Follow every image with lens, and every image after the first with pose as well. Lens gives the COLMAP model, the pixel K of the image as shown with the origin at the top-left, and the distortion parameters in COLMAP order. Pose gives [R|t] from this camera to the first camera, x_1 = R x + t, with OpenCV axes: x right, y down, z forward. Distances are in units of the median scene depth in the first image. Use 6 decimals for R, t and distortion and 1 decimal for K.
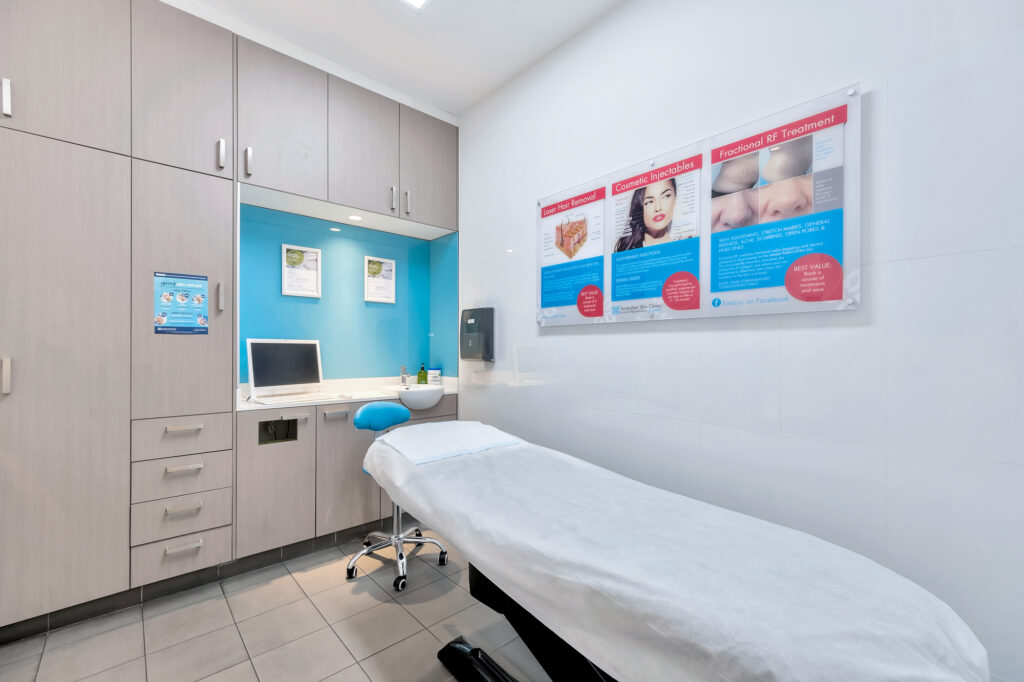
lens RADIAL K [[427.2, 0, 515.1], [0, 427.2, 360.3], [0, 0, 1]] dist [-0.000735, -0.000109]
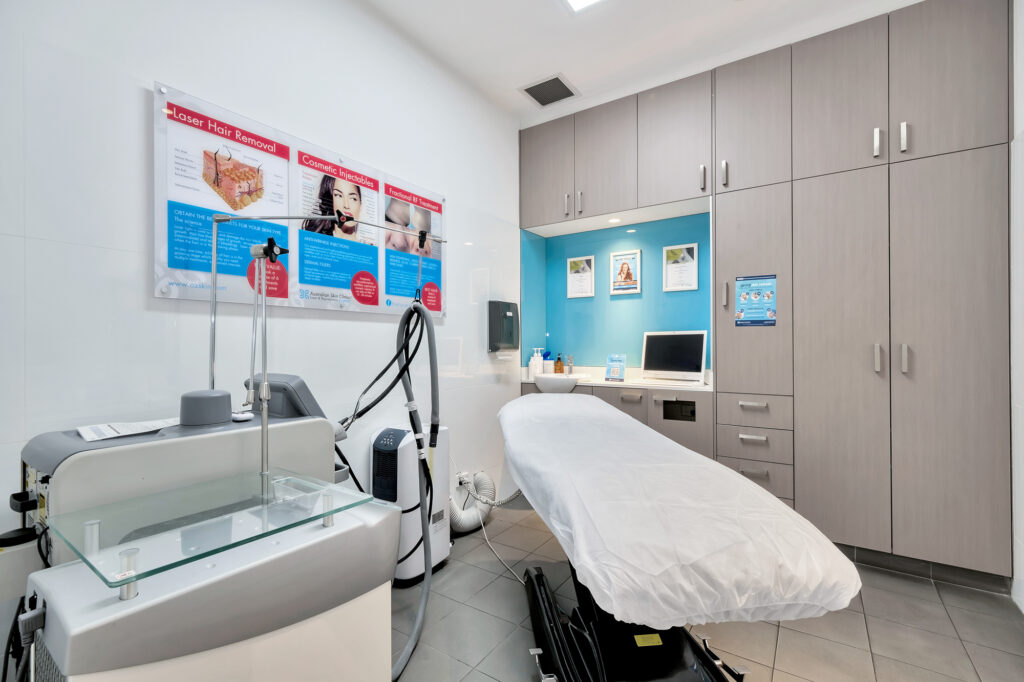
lens RADIAL K [[450.9, 0, 503.5], [0, 450.9, 348.3], [0, 0, 1]] dist [0.000323, -0.000758]
pose [[-0.231373, -0.019461, 0.972670, -0.853518], [0.014277, 0.999624, 0.023397, -0.020662], [-0.972760, 0.019300, -0.231009, 0.880449]]
